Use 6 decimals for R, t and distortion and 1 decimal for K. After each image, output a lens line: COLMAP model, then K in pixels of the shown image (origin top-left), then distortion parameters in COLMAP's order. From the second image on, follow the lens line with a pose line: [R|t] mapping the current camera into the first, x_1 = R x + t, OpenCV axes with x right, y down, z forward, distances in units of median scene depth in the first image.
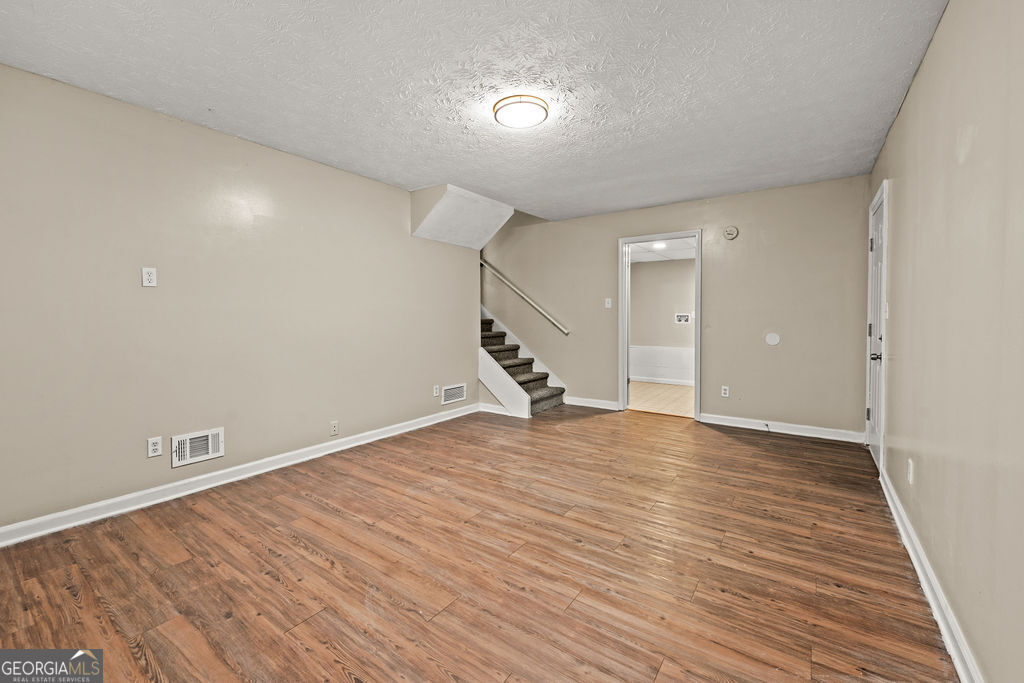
lens RADIAL K [[418.1, 0, 509.5], [0, 418.1, 322.4], [0, 0, 1]] dist [0.000340, -0.000288]
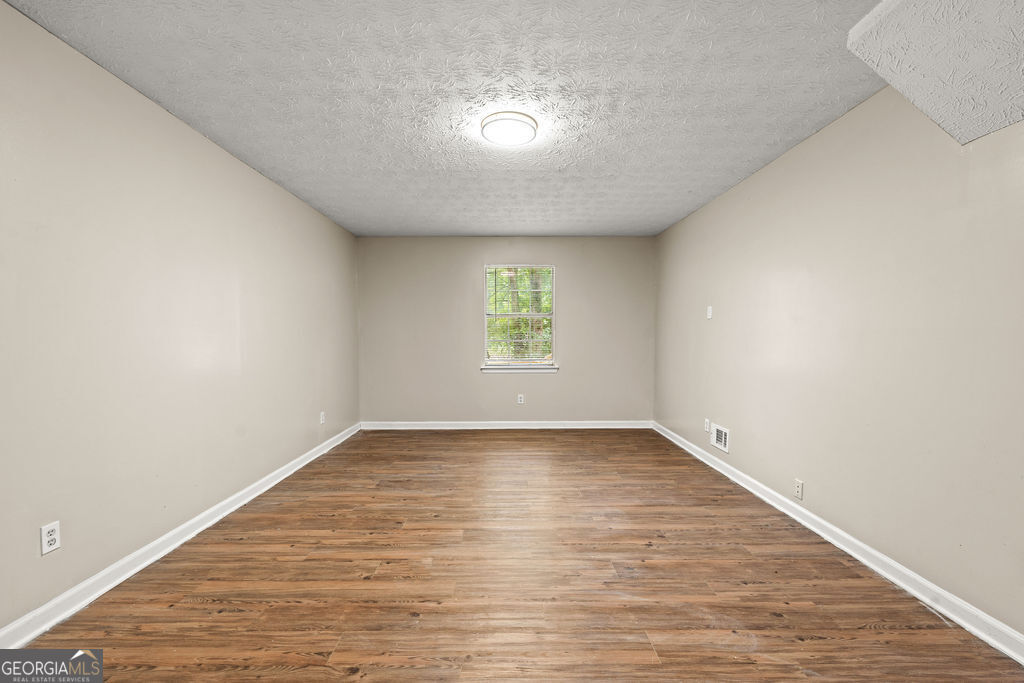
lens RADIAL K [[410.9, 0, 512.0], [0, 410.9, 341.5], [0, 0, 1]] dist [-0.001268, -0.000310]
pose [[-0.802225, 0.006432, -0.596987, 0.564453], [-0.012044, 0.999564, 0.026954, -0.033486], [0.596900, 0.028813, -0.801798, 1.657960]]
